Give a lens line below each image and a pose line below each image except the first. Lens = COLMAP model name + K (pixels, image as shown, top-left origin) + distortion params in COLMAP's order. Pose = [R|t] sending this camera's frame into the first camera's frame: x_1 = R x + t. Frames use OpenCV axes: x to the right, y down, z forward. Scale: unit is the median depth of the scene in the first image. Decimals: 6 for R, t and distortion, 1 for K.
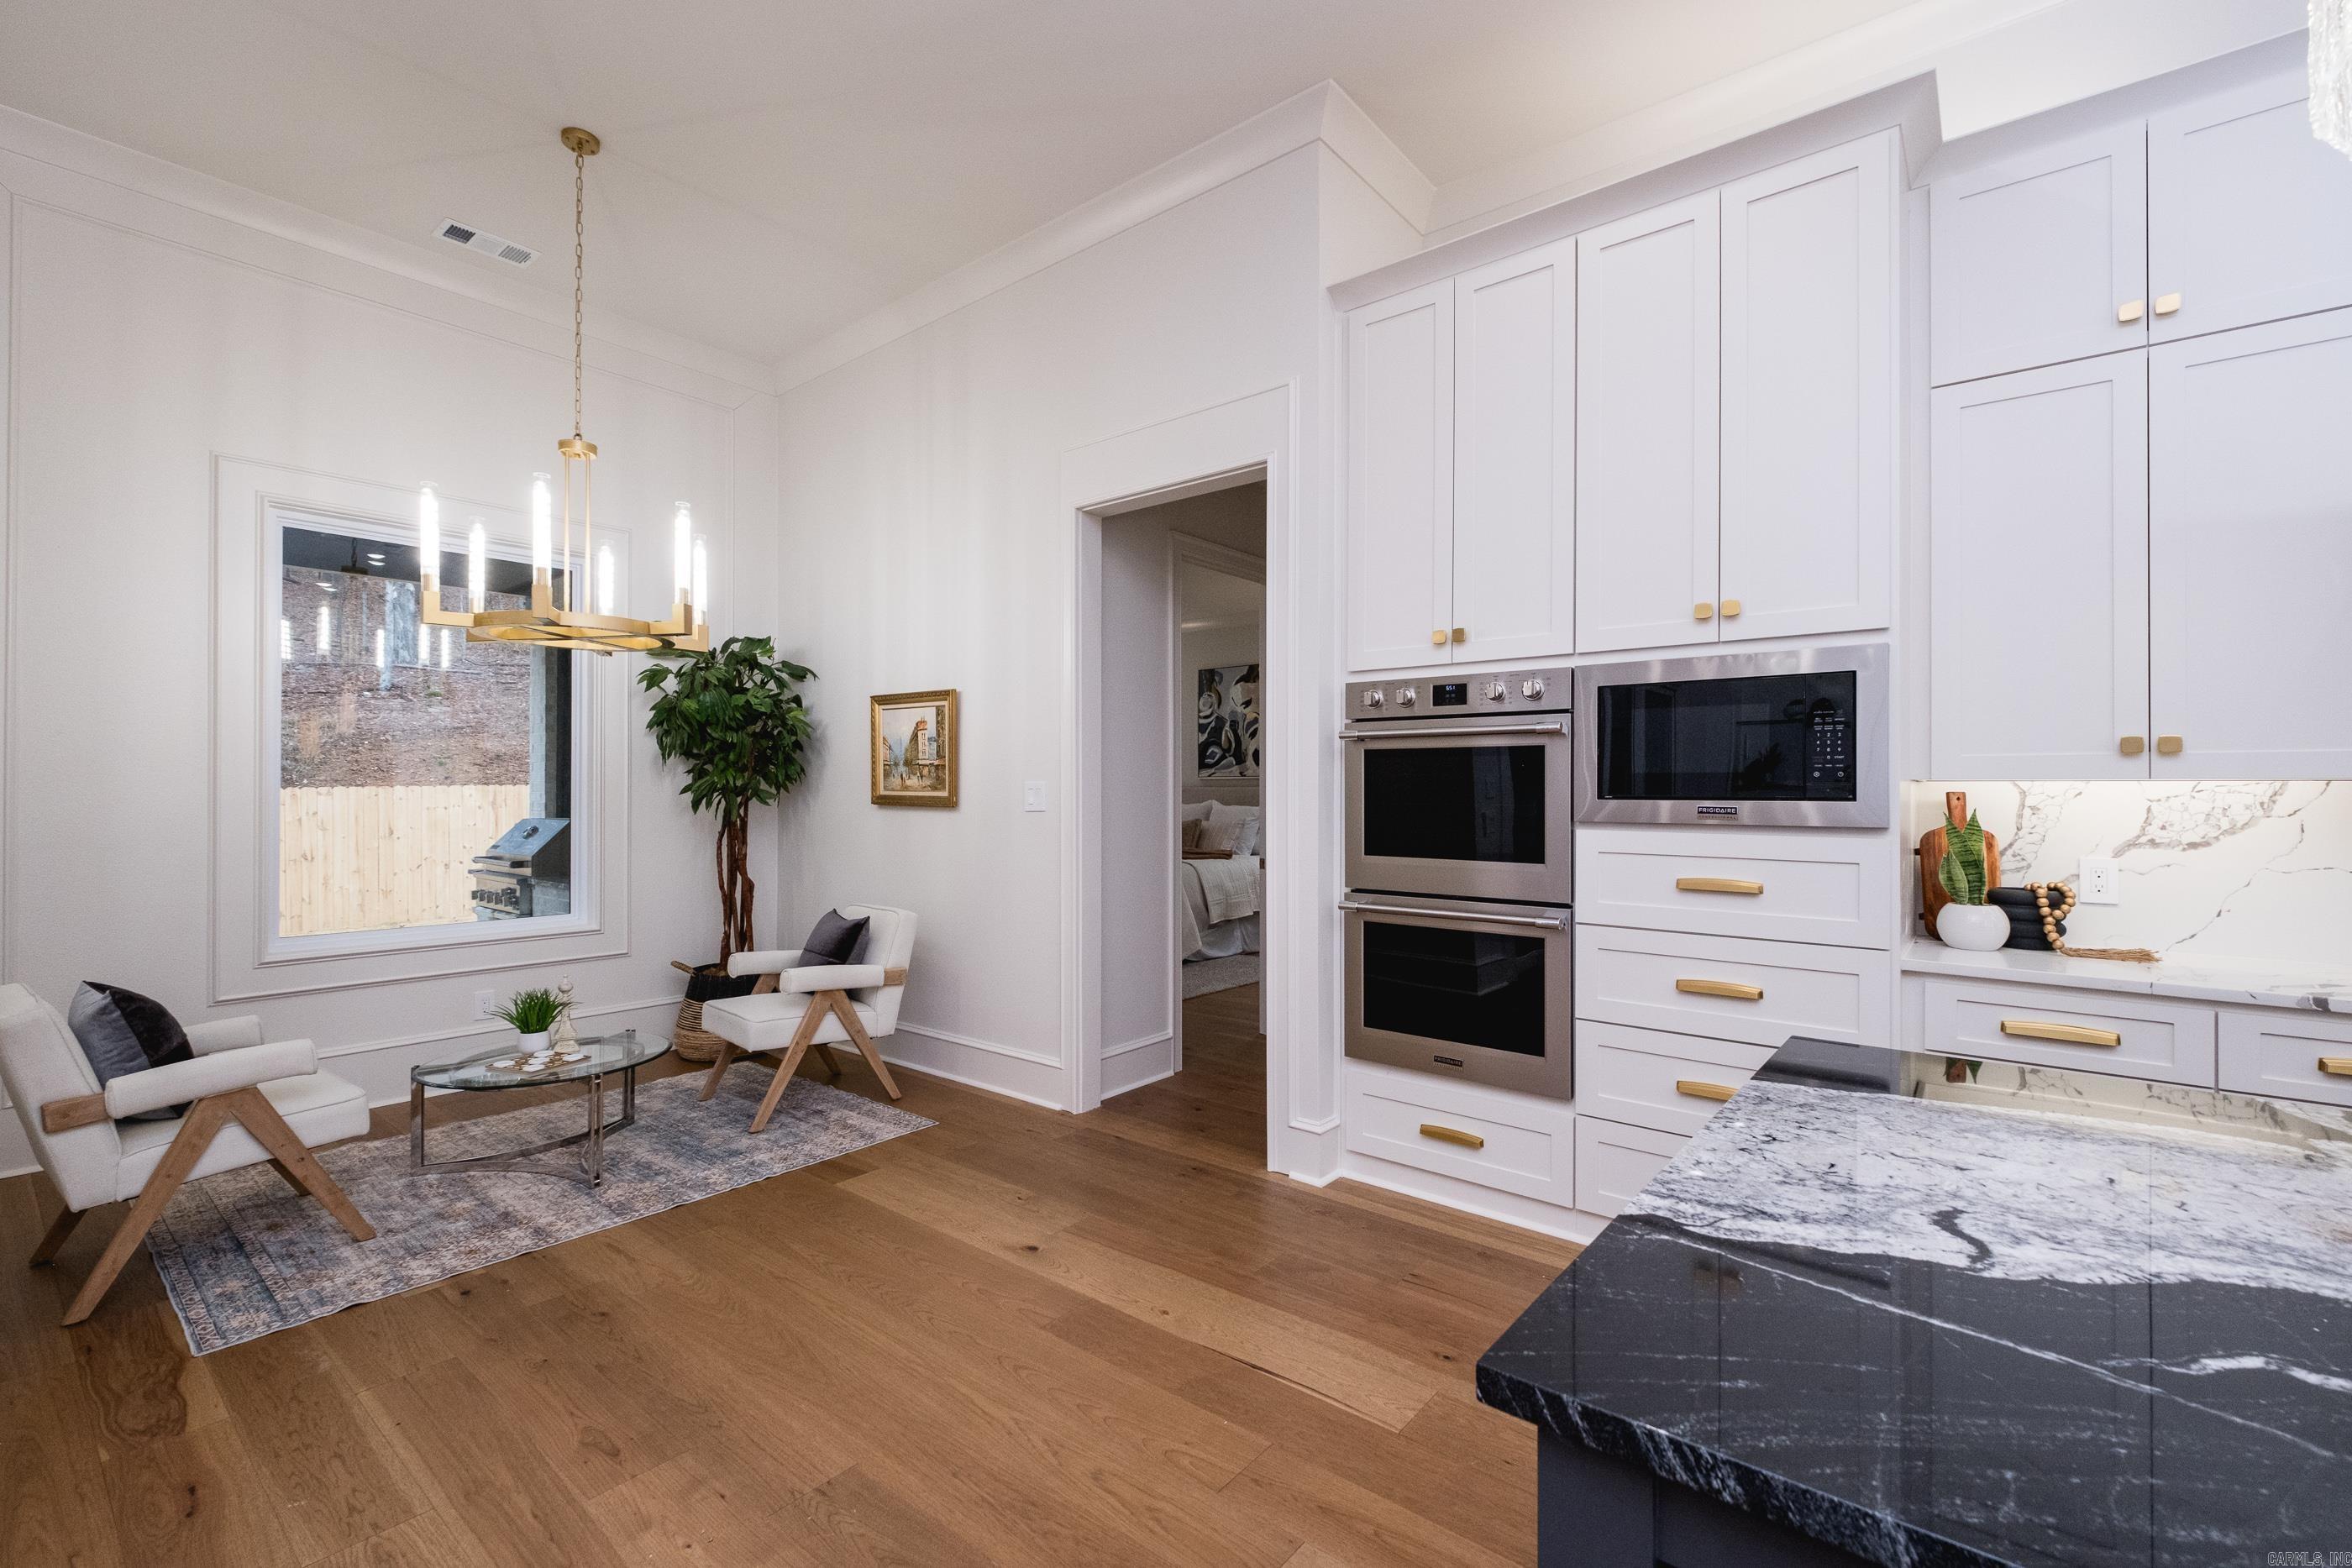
lens RADIAL K [[1035.1, 0, 1171.7], [0, 1035.1, 776.9], [0, 0, 1]] dist [0.001965, -0.002819]
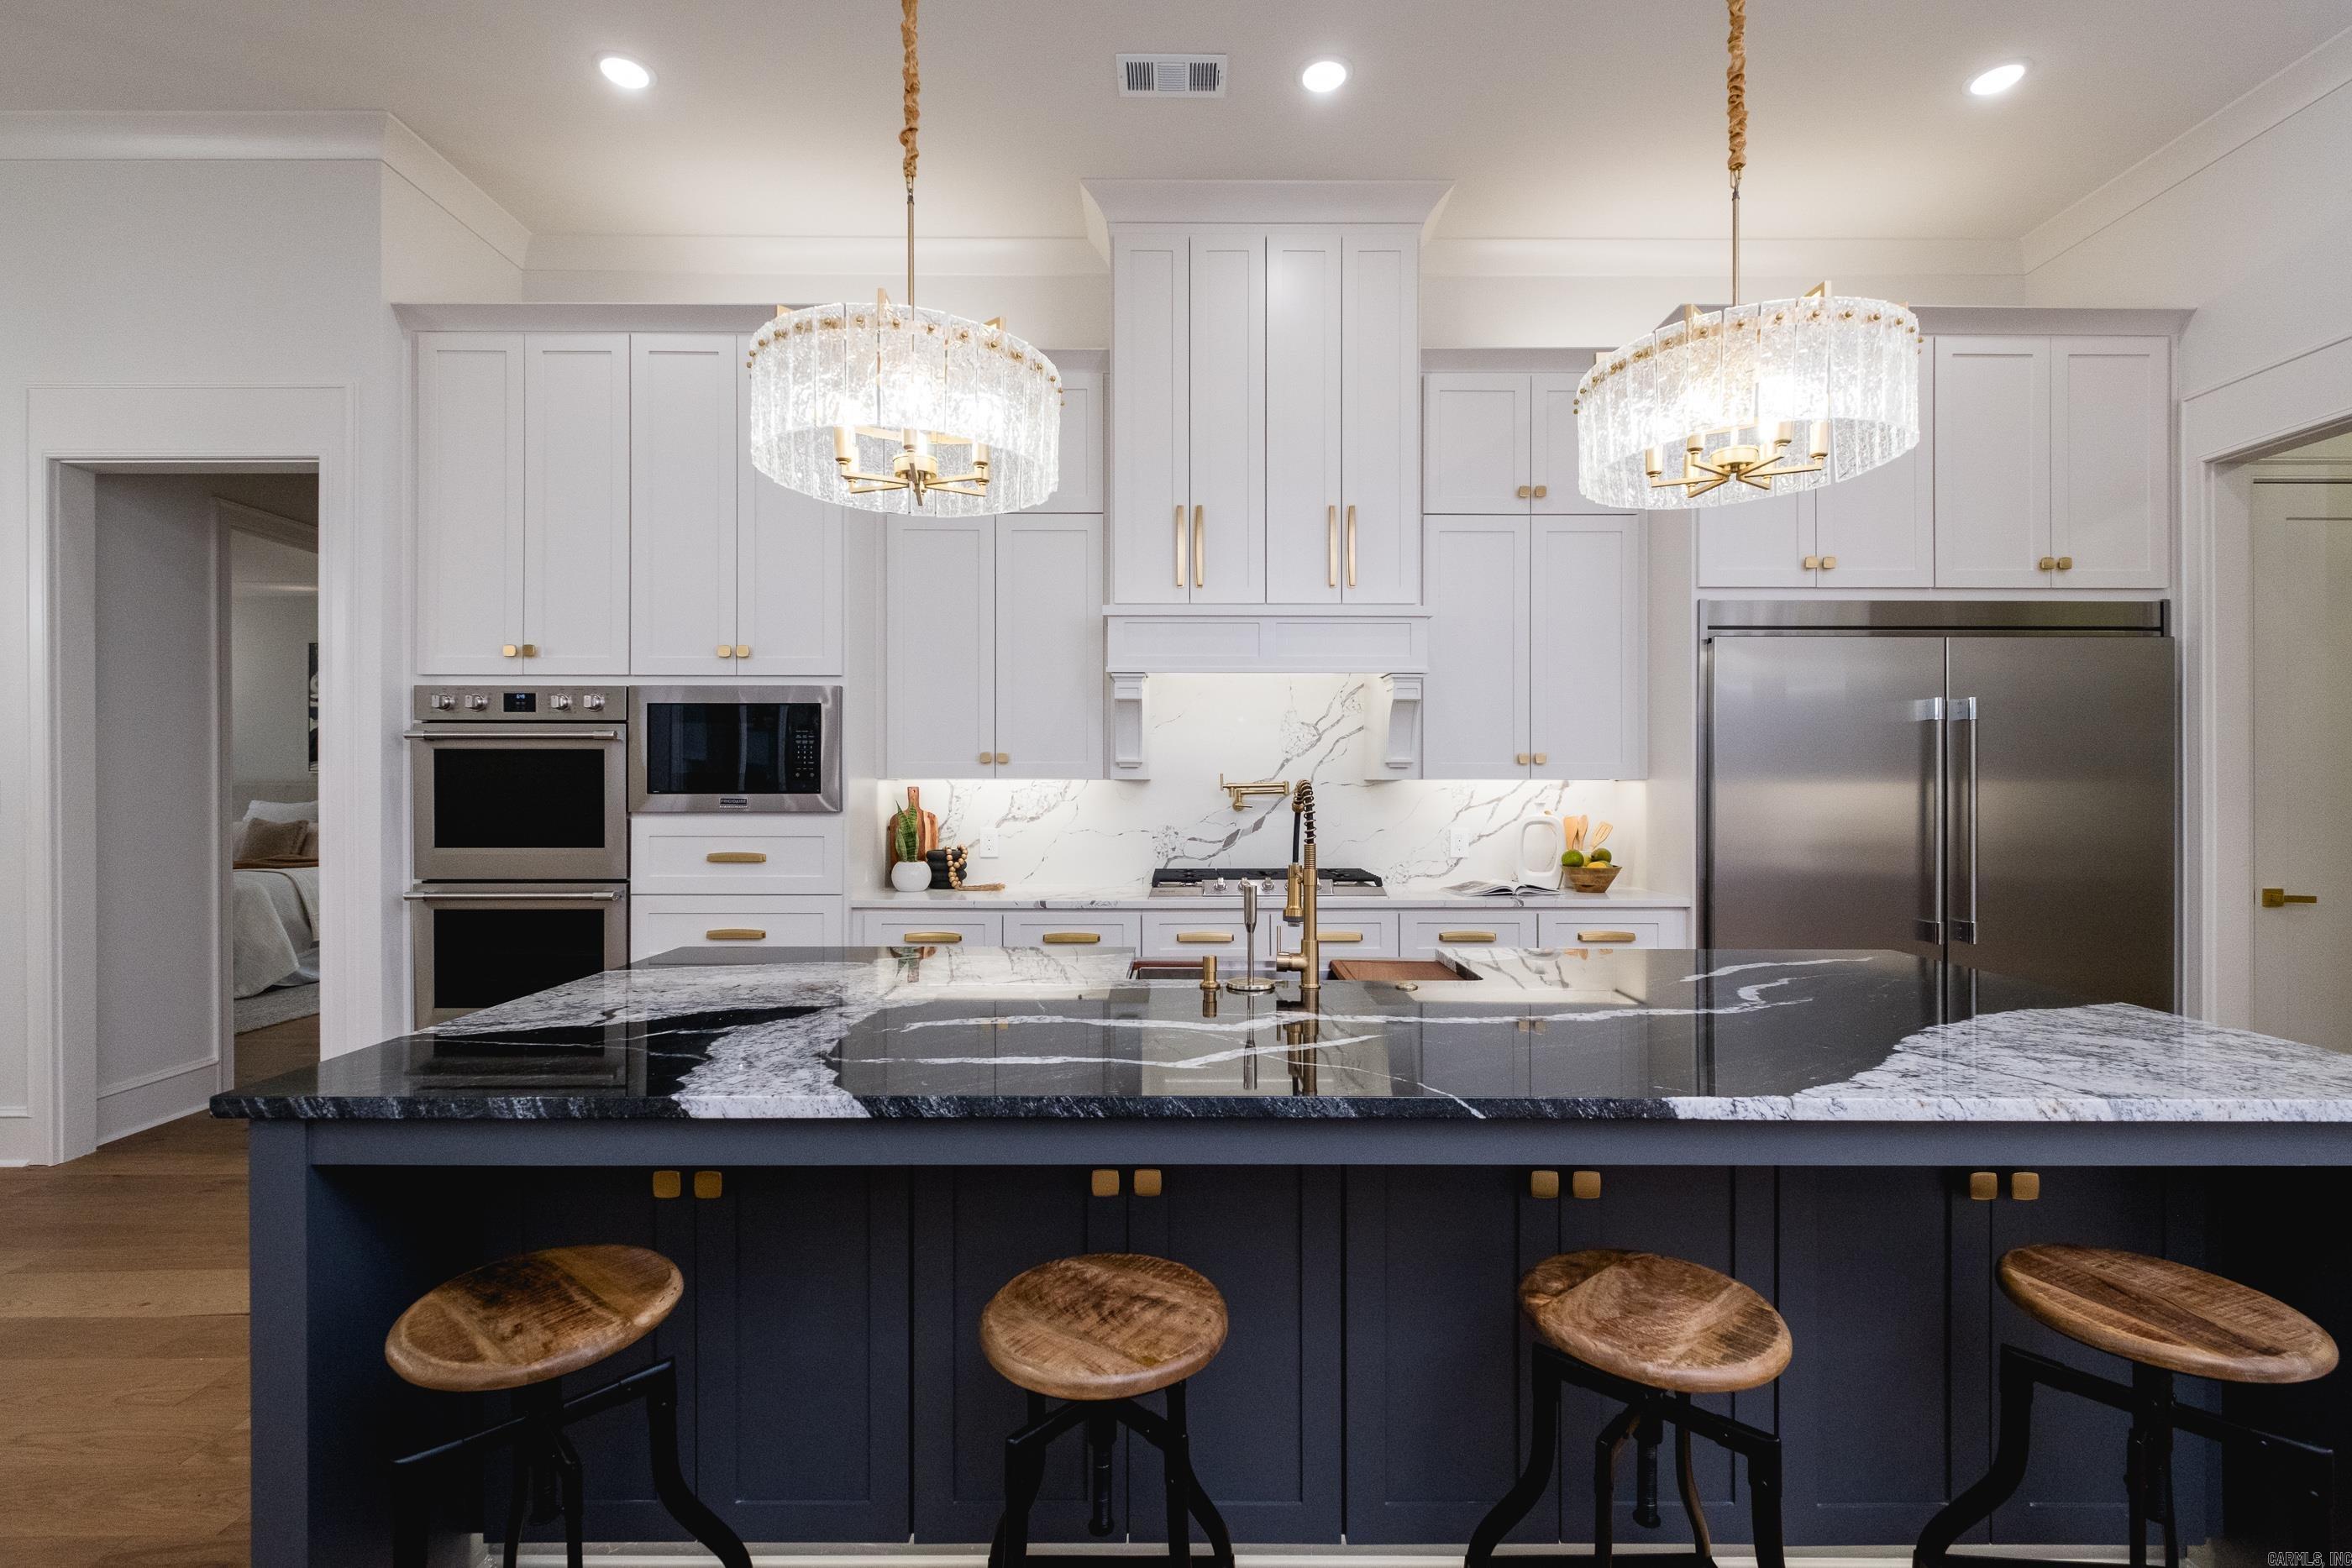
lens RADIAL K [[1035.1, 0, 1210.2], [0, 1035.1, 783.6], [0, 0, 1]] dist [0.001965, -0.002819]
pose [[0.757345, -0.000531, 0.653015, 0.077569], [-0.007068, 0.999934, 0.009010, -0.004518], [-0.652977, -0.011439, 0.757292, -0.274323]]
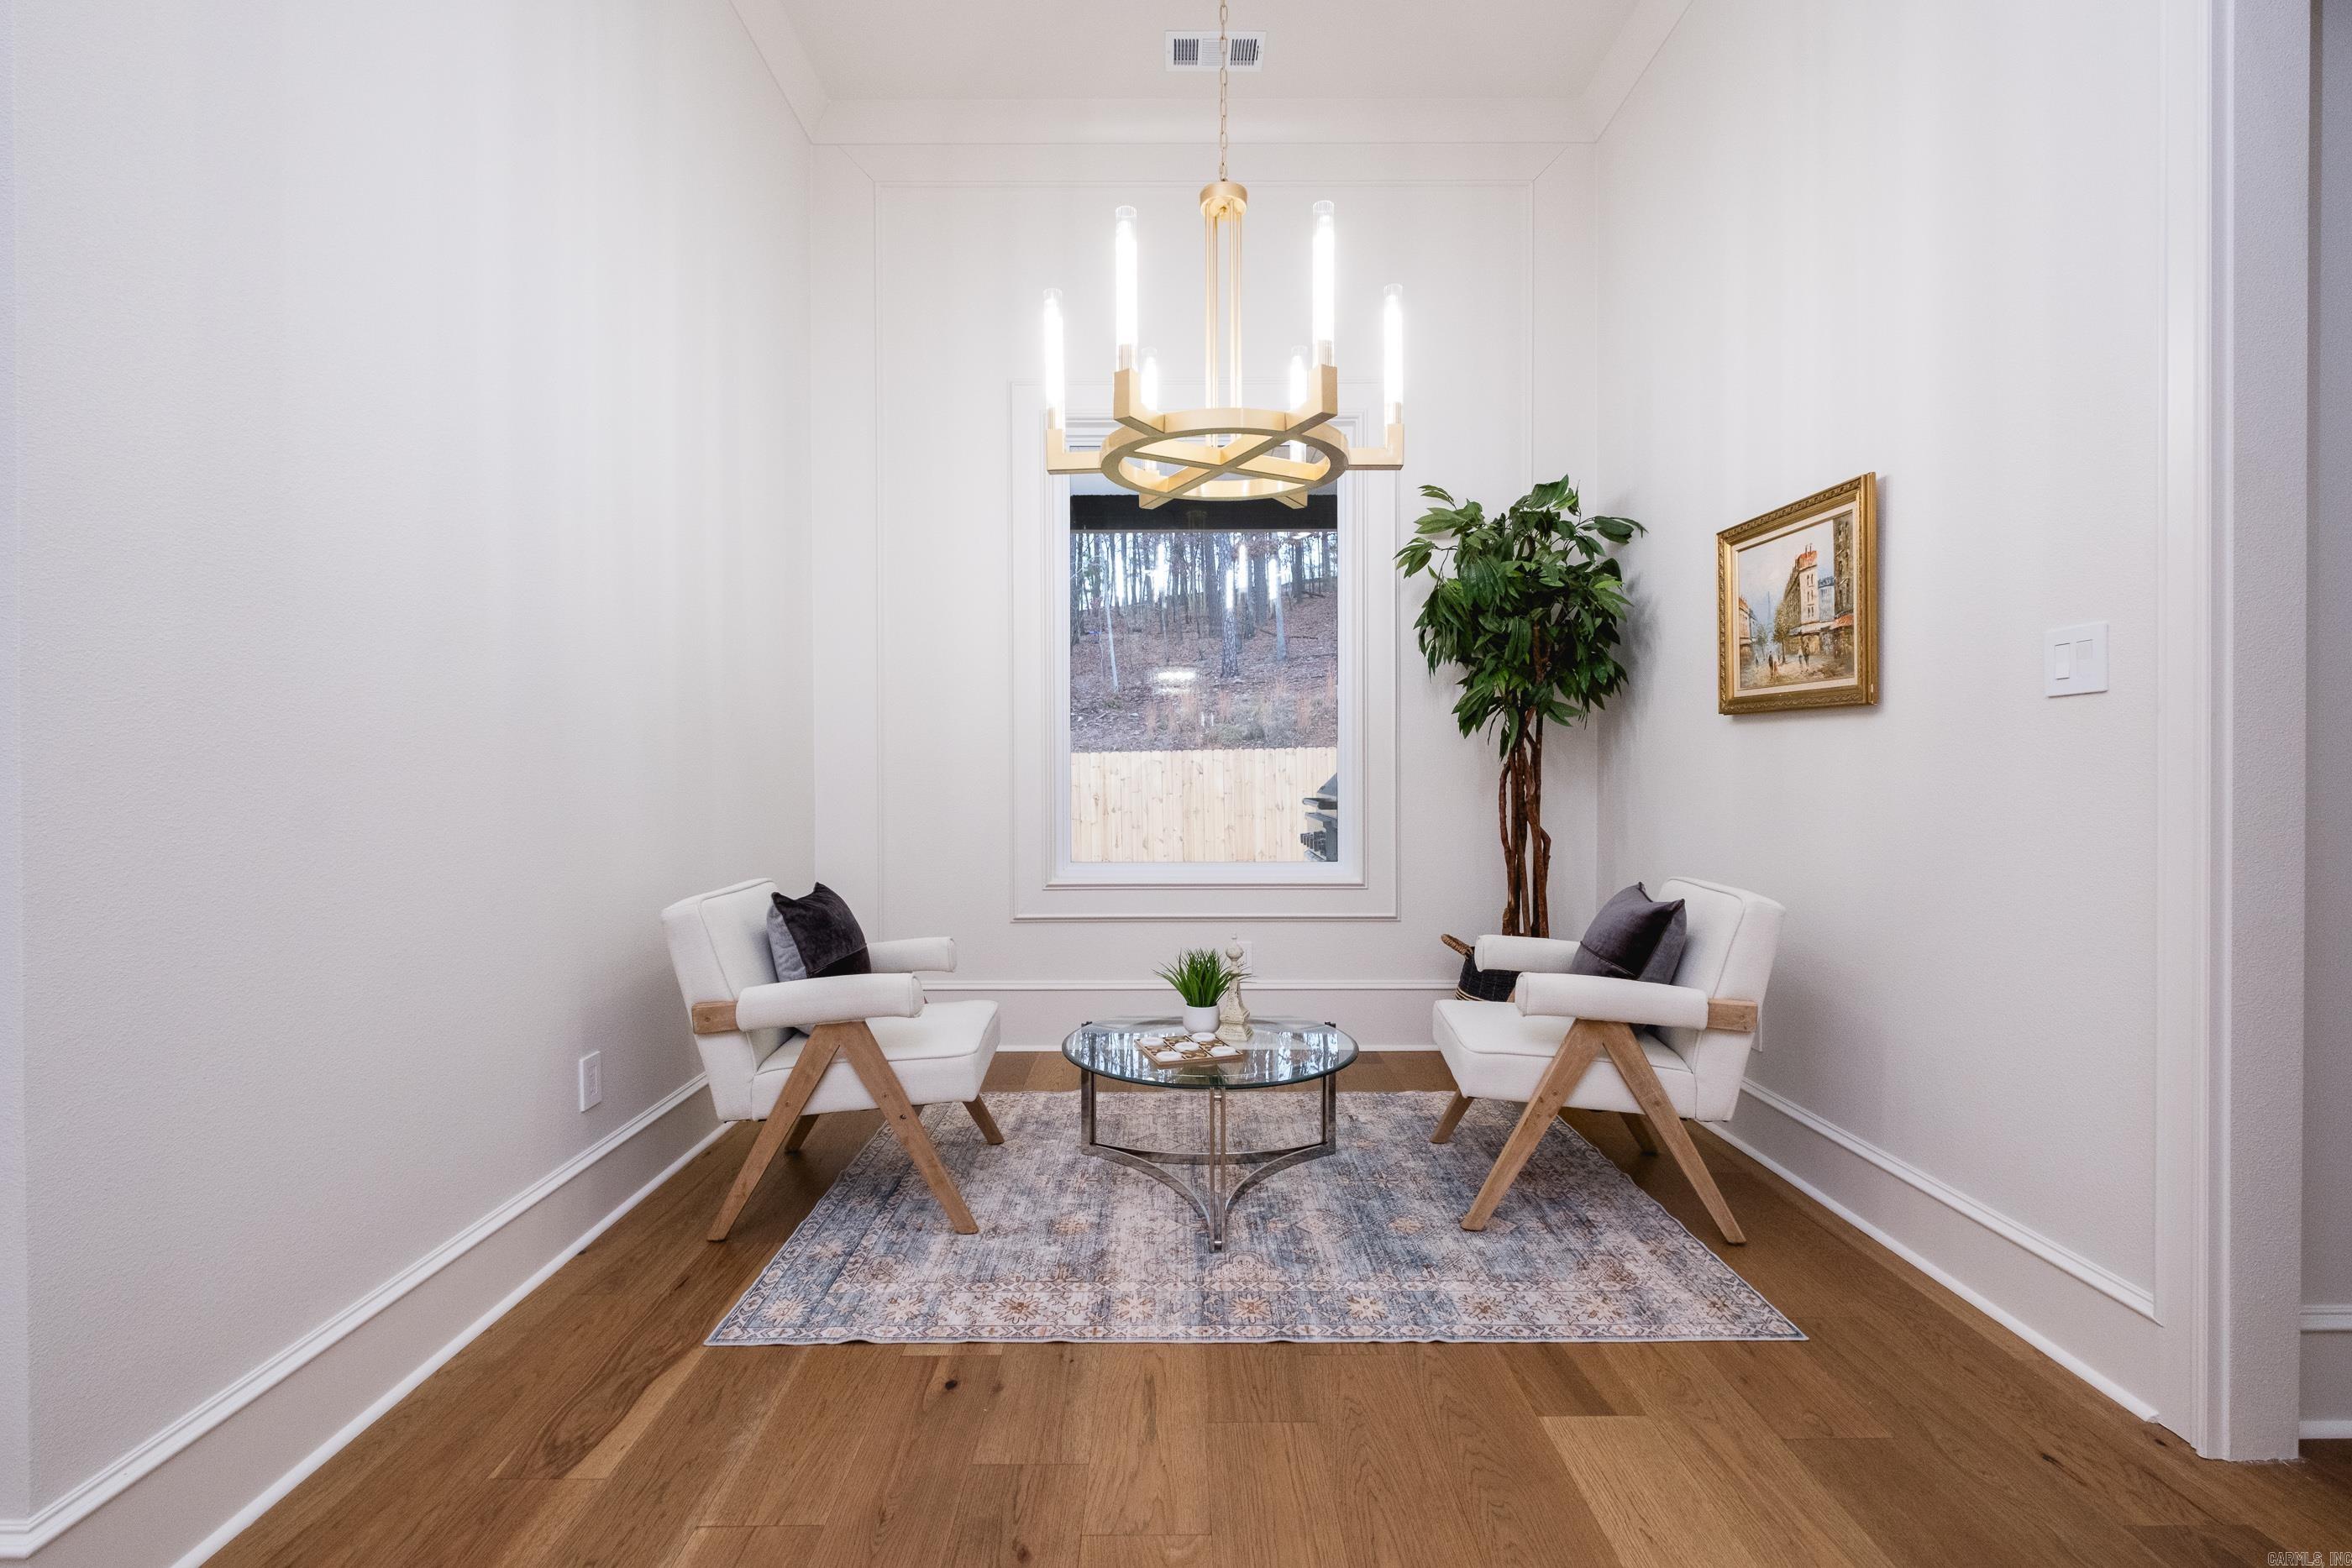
lens RADIAL K [[1035.1, 0, 1164.8], [0, 1035.1, 768.1], [0, 0, 1]] dist [0.001965, -0.002819]
pose [[0.645918, 0.002792, -0.763402, -0.047385], [0.009213, 0.999892, 0.011453, 0.056212], [0.763351, -0.014431, 0.645823, 0.434336]]
